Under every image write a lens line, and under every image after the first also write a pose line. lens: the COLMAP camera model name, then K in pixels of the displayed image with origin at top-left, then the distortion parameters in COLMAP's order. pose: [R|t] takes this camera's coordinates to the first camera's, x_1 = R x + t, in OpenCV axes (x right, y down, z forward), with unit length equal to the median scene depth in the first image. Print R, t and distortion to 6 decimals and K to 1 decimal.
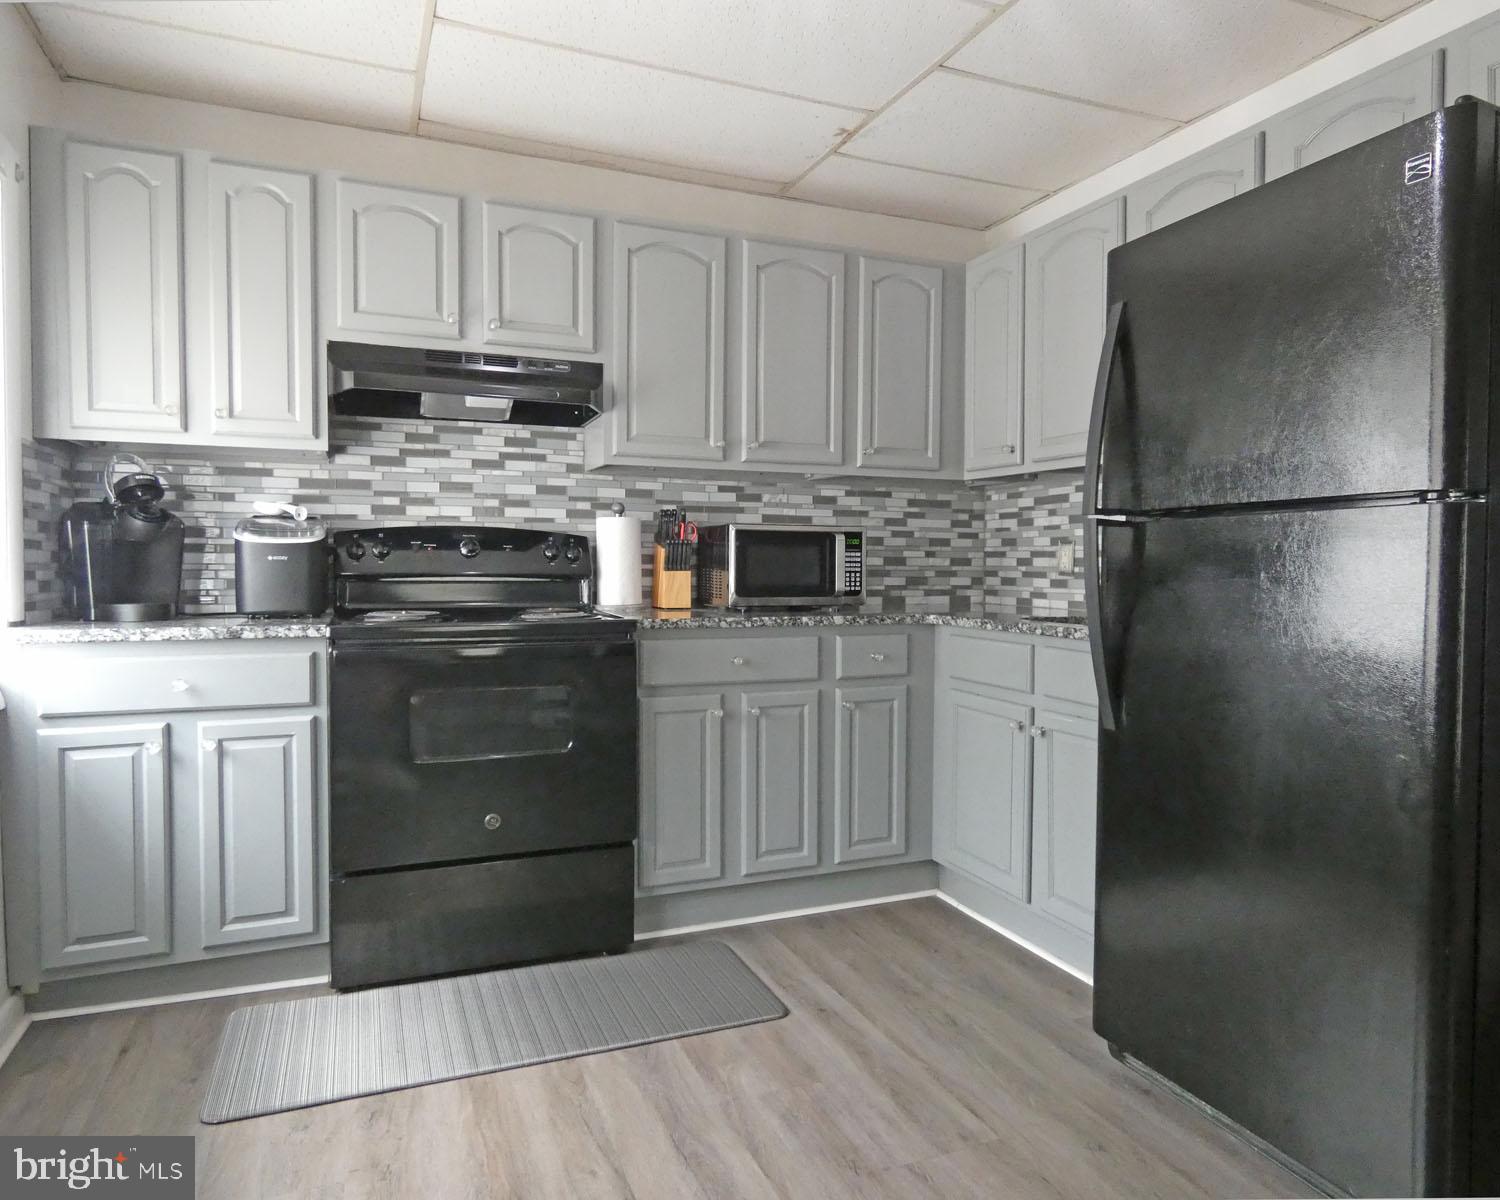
lens RADIAL K [[991.8, 0, 781.2], [0, 991.8, 598.6], [0, 0, 1]] dist [-0.002225, -0.003122]
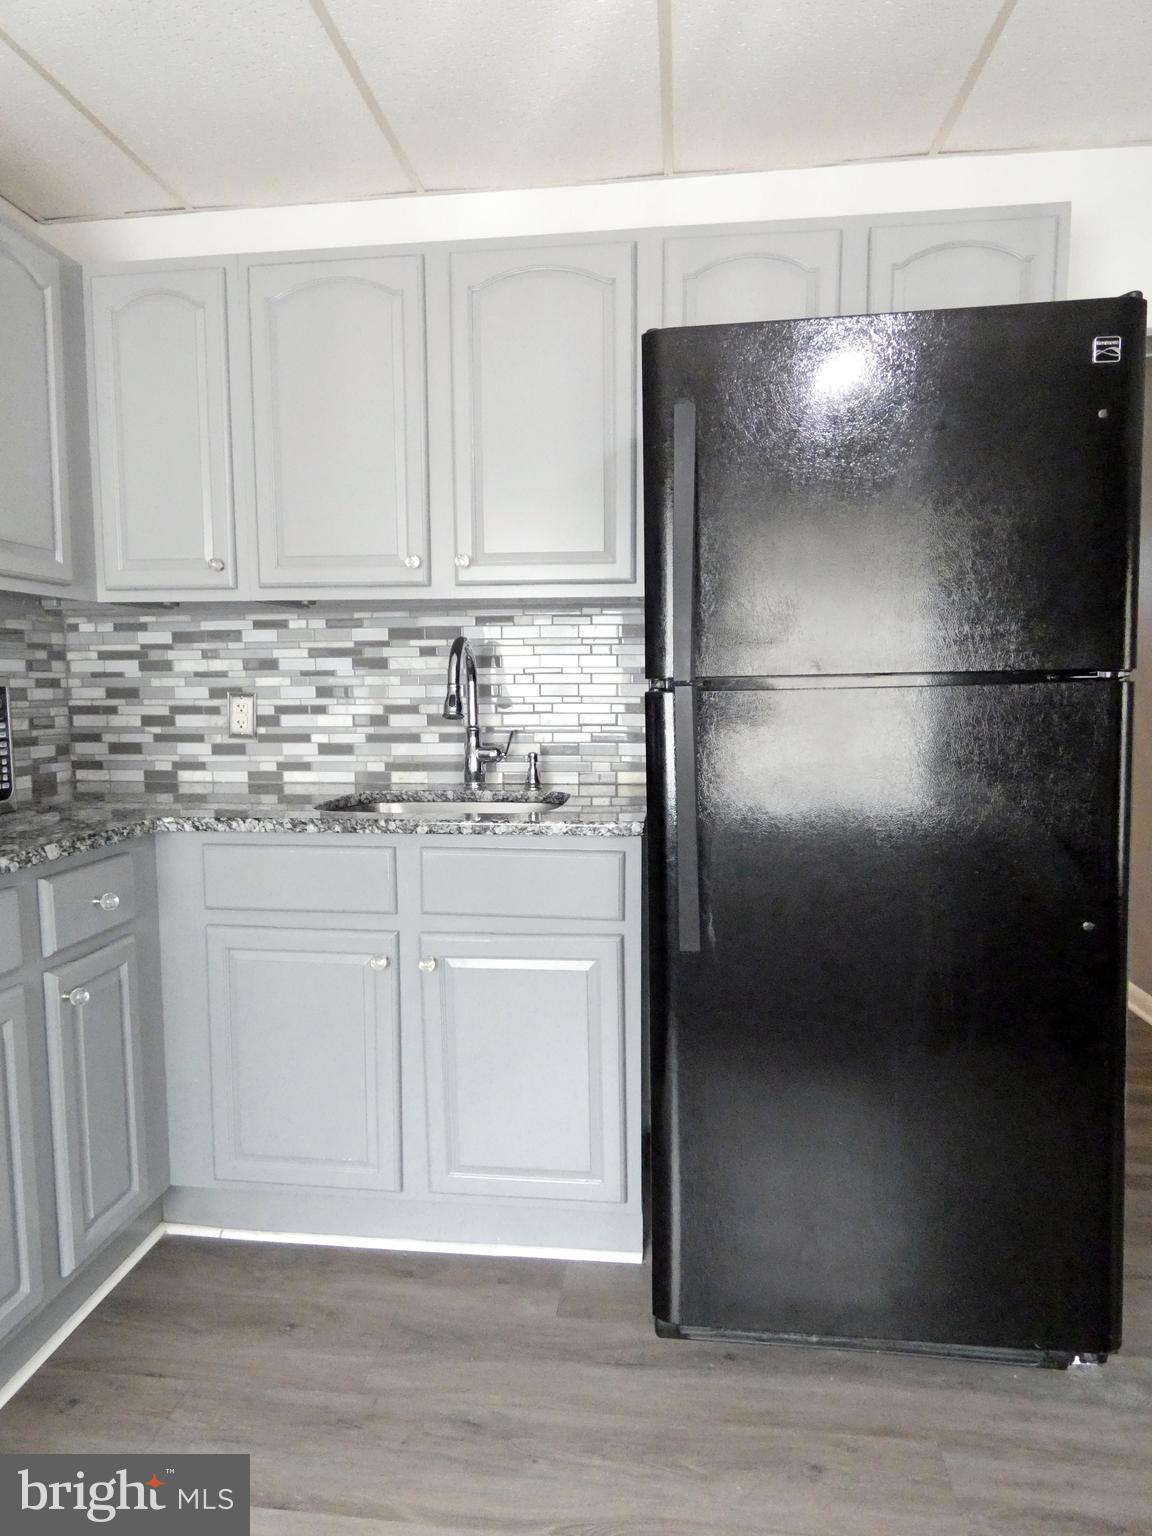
lens RADIAL K [[942.0, 0, 573.8], [0, 942.0, 765.6], [0, 0, 1]] dist [-0.014084, 0.016921]
pose [[0.502542, -0.084271, 0.860436, -0.233907], [0.042004, 0.996443, 0.073059, -0.050257], [-0.863532, -0.000574, 0.504294, 0.471615]]
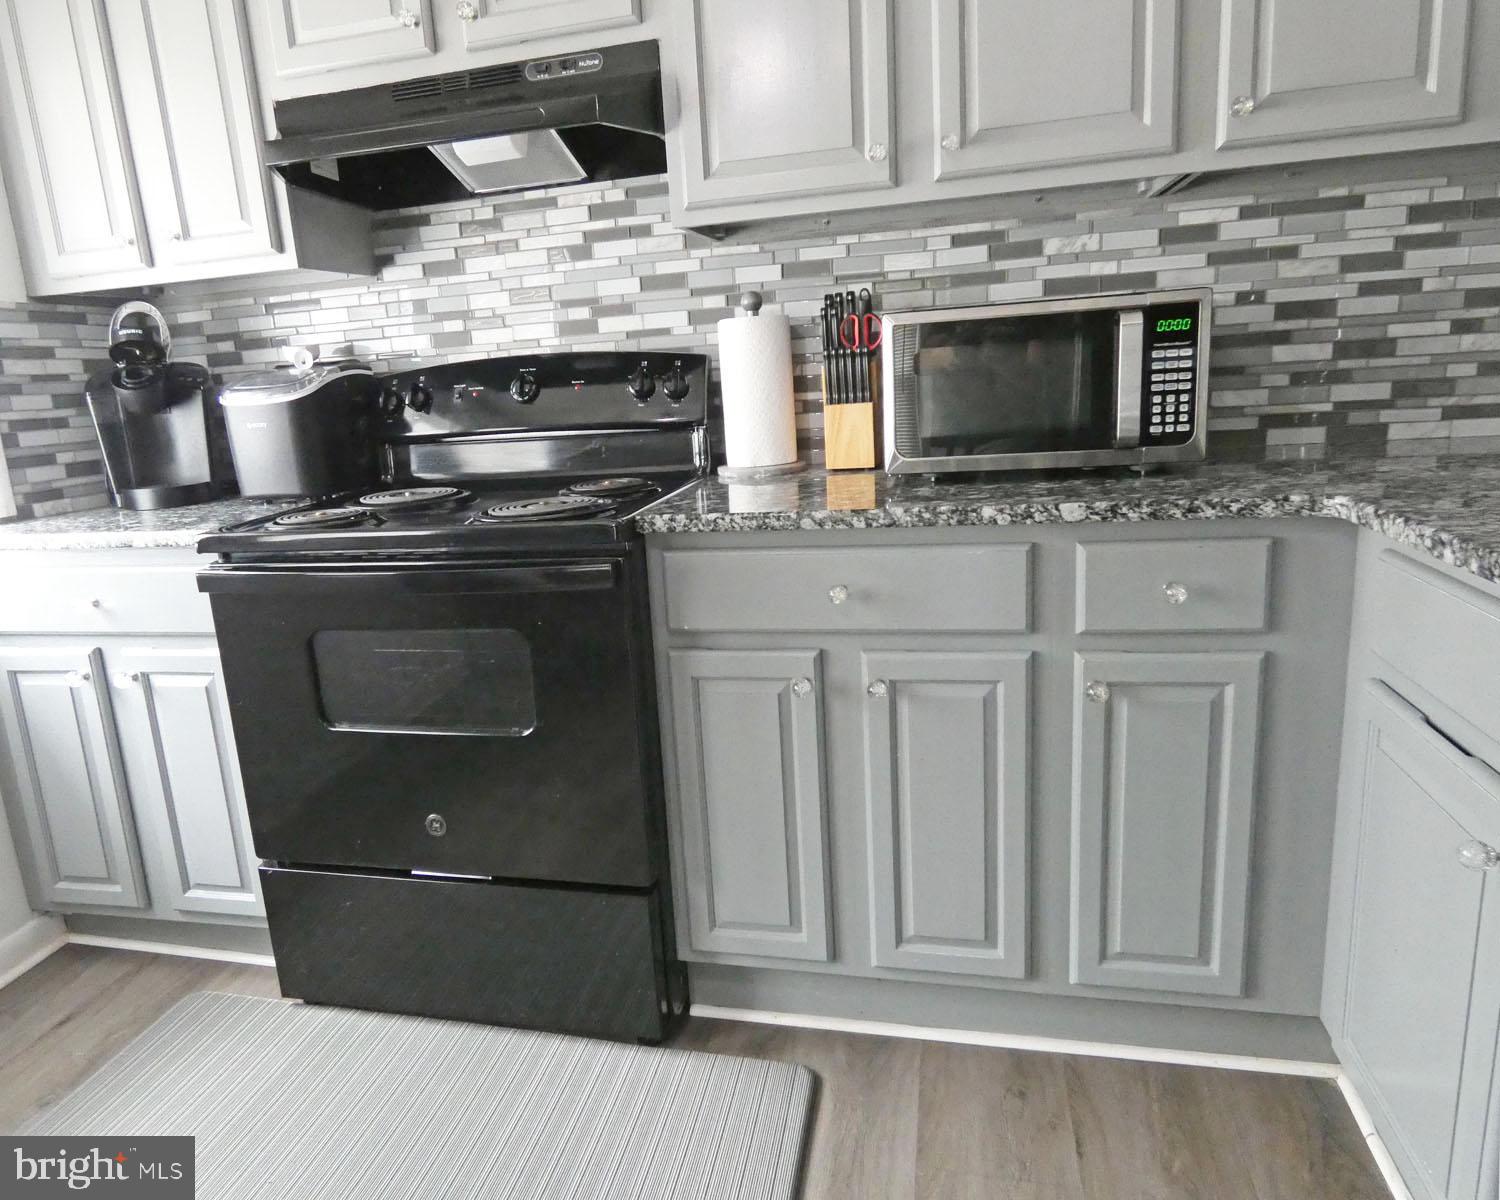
lens RADIAL K [[991.8, 0, 679.5], [0, 991.8, 598.5], [0, 0, 1]] dist [-0.002225, -0.003122]
pose [[0.787429, 0.079937, -0.611201, 0.190791], [0.050947, 0.979723, 0.193770, -0.035730], [0.614297, -0.183719, 0.767390, 0.514038]]
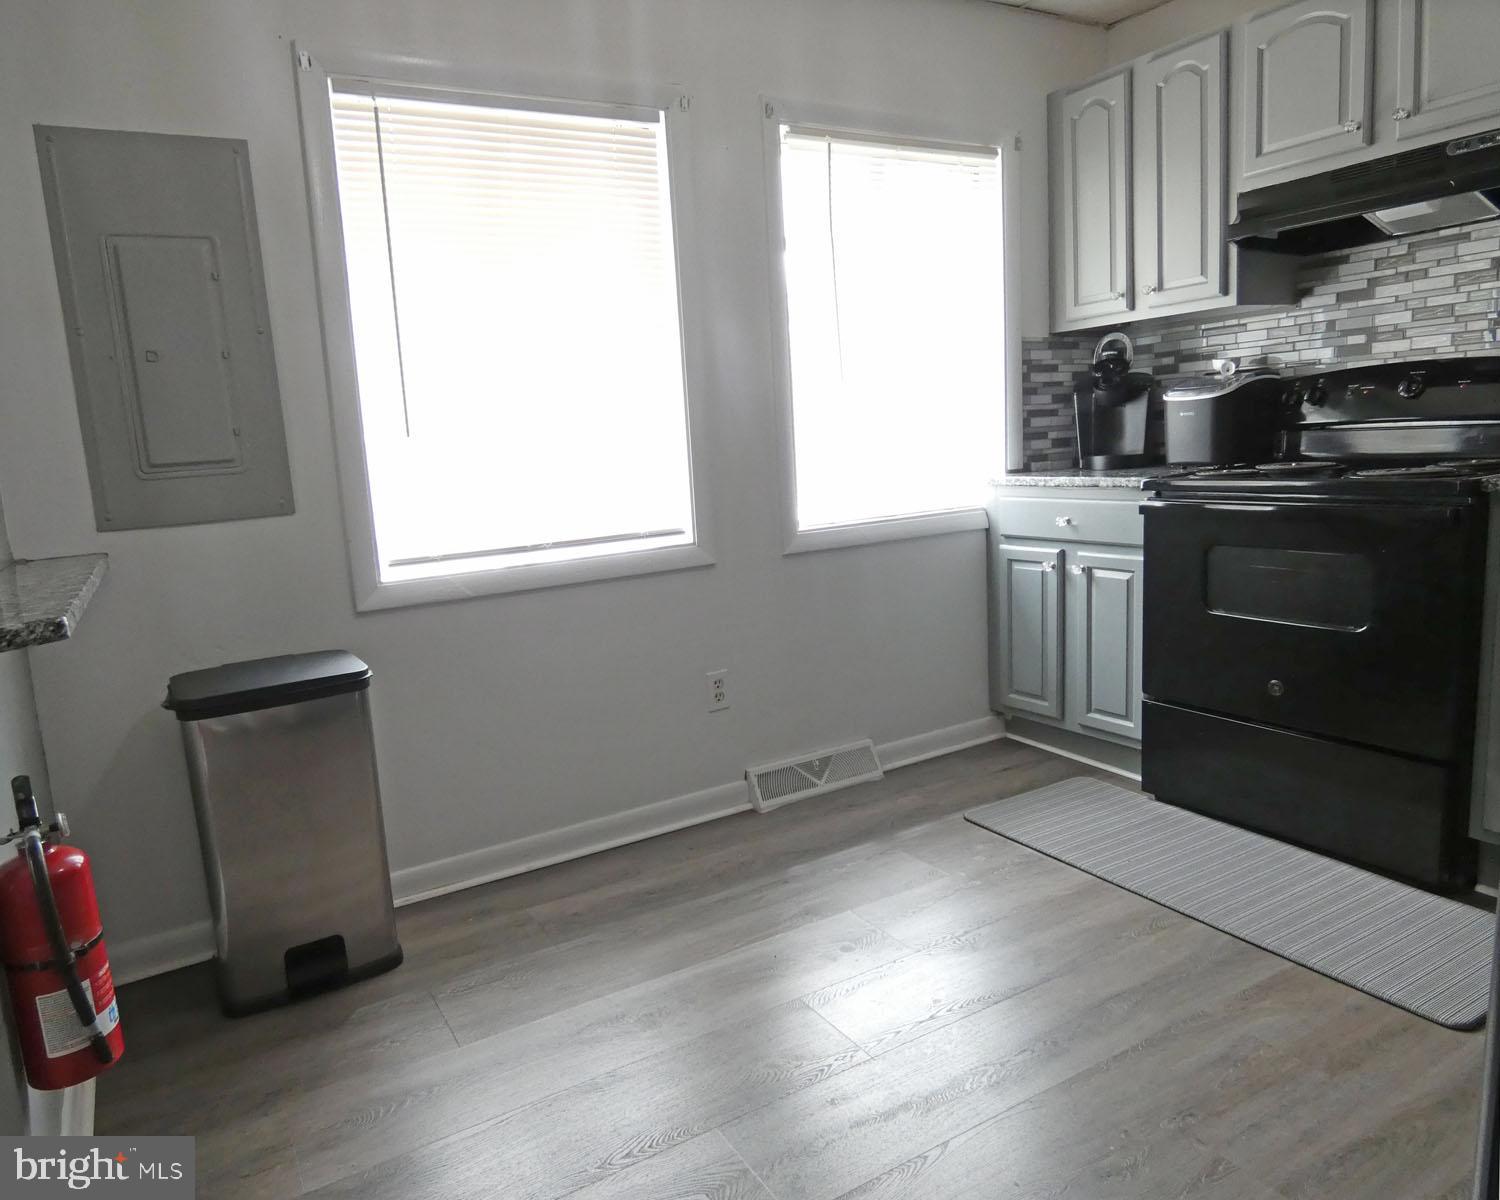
lens RADIAL K [[991.8, 0, 695.3], [0, 991.8, 594.1], [0, 0, 1]] dist [-0.002225, -0.003122]
pose [[0.097274, 0.141845, -0.985098, 0.485069], [0.027024, 0.989050, 0.145082, -0.014754], [0.994891, -0.040734, 0.092376, 0.296563]]
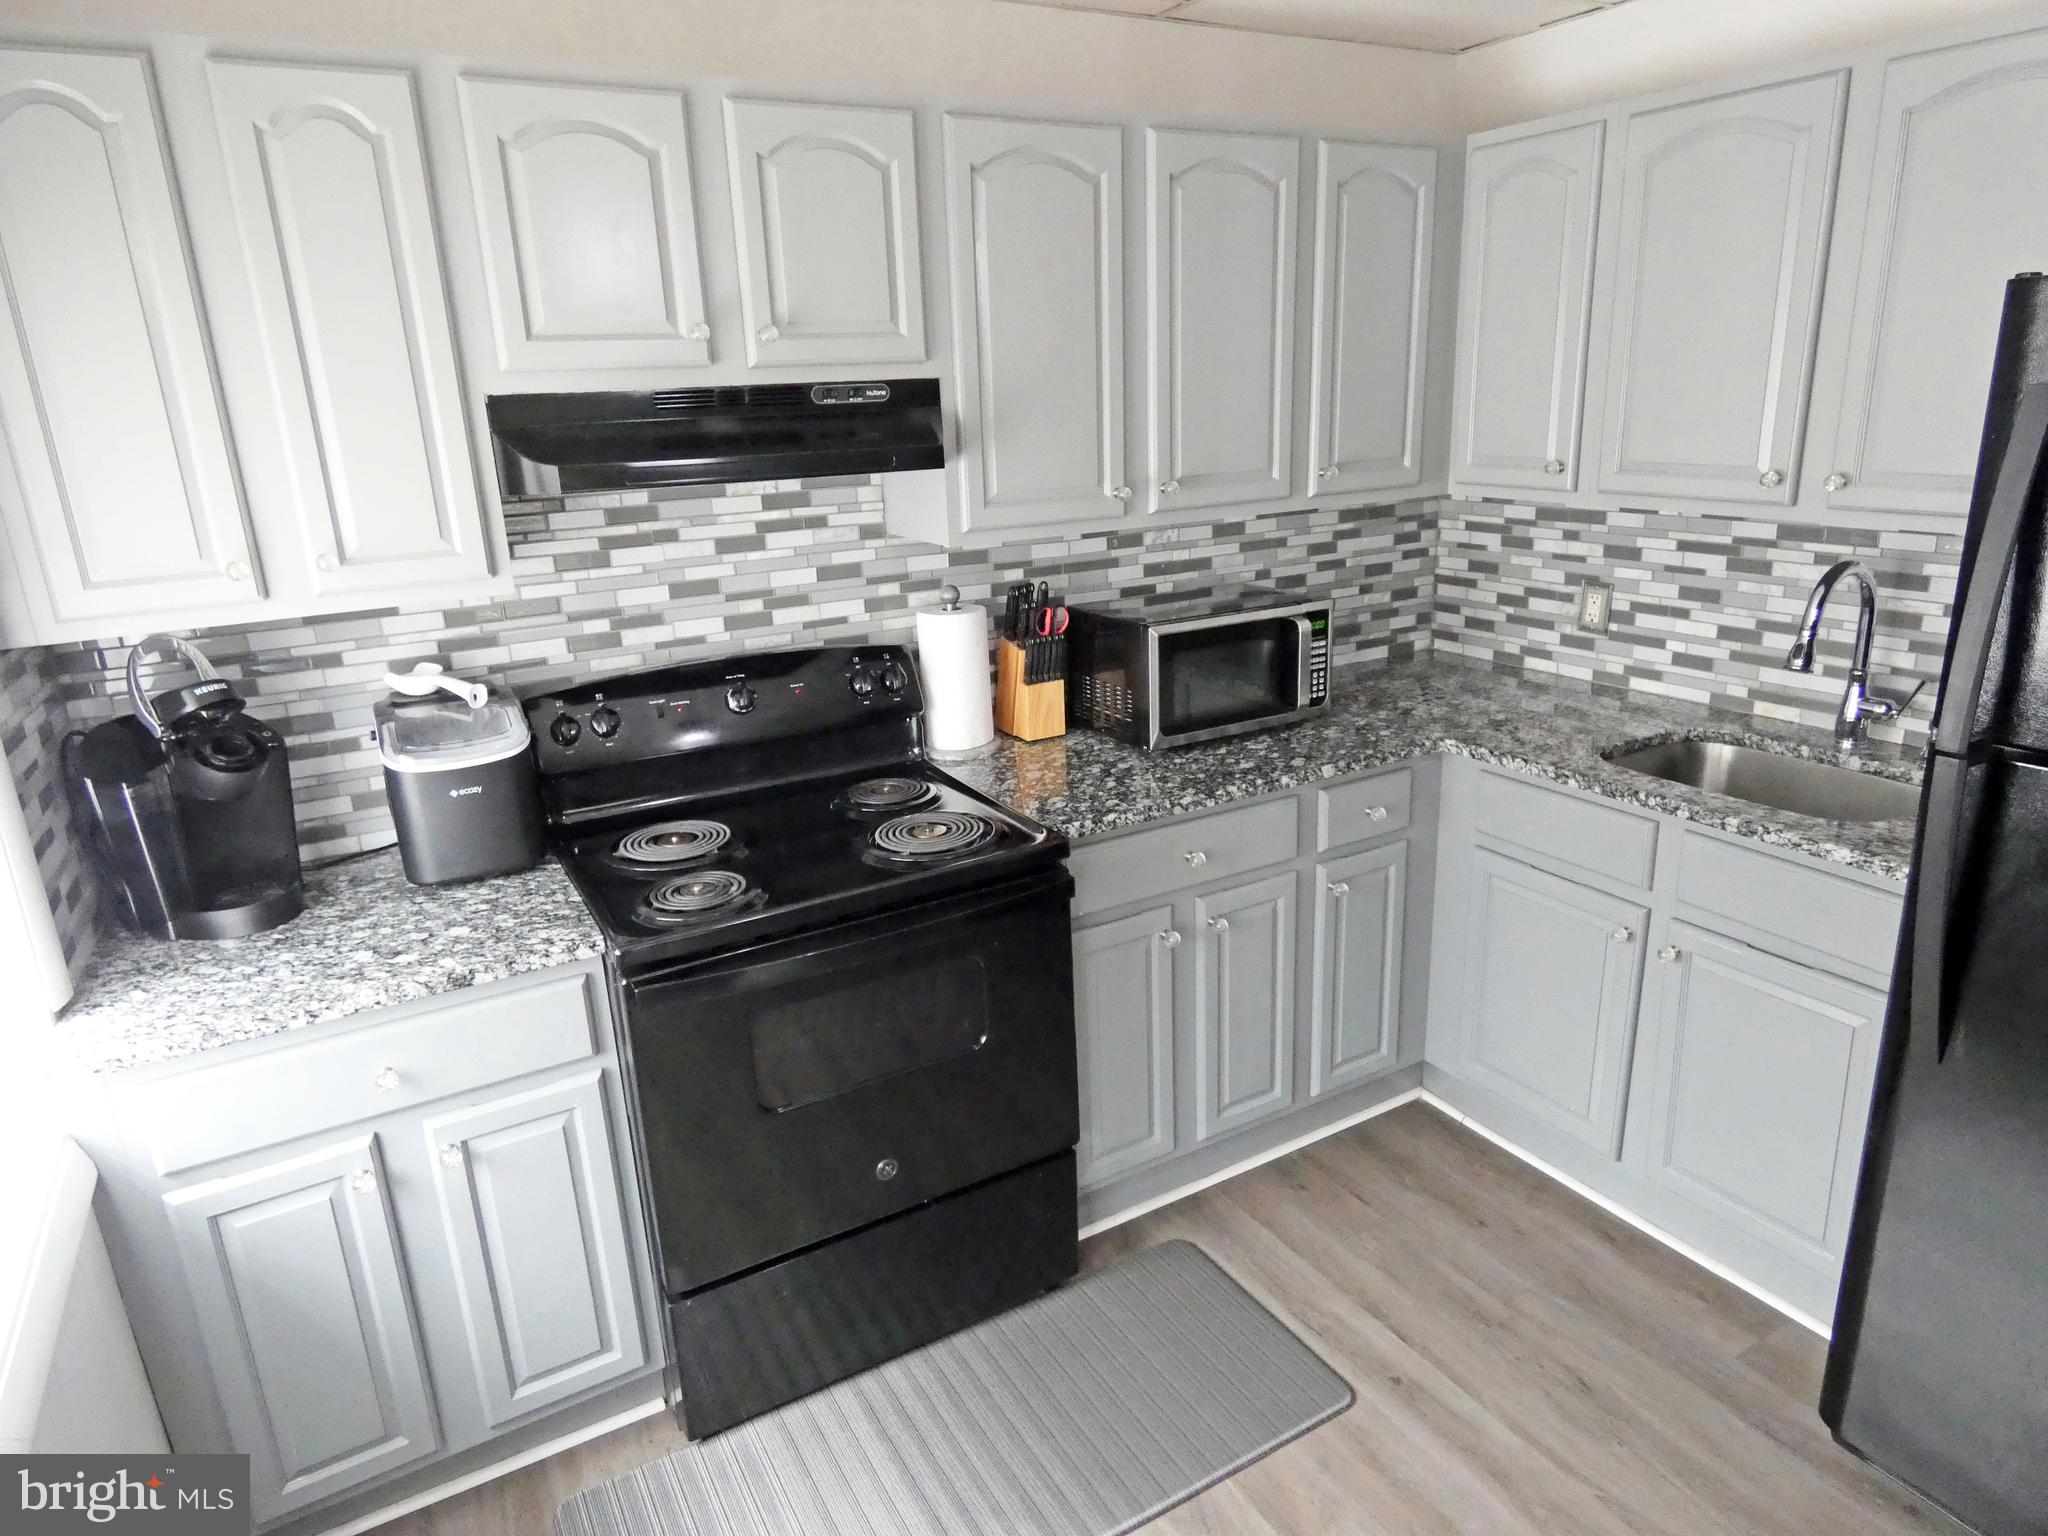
lens RADIAL K [[1256.0, 0, 1017.3], [0, 1256.0, 771.8], [0, 0, 1]] dist [-0.014084, 0.016921]
pose [[0.992742, -0.079123, 0.090572, -0.215355], [0.053219, 0.964371, 0.259145, -0.198046], [-0.107850, -0.252444, 0.961582, 0.215255]]
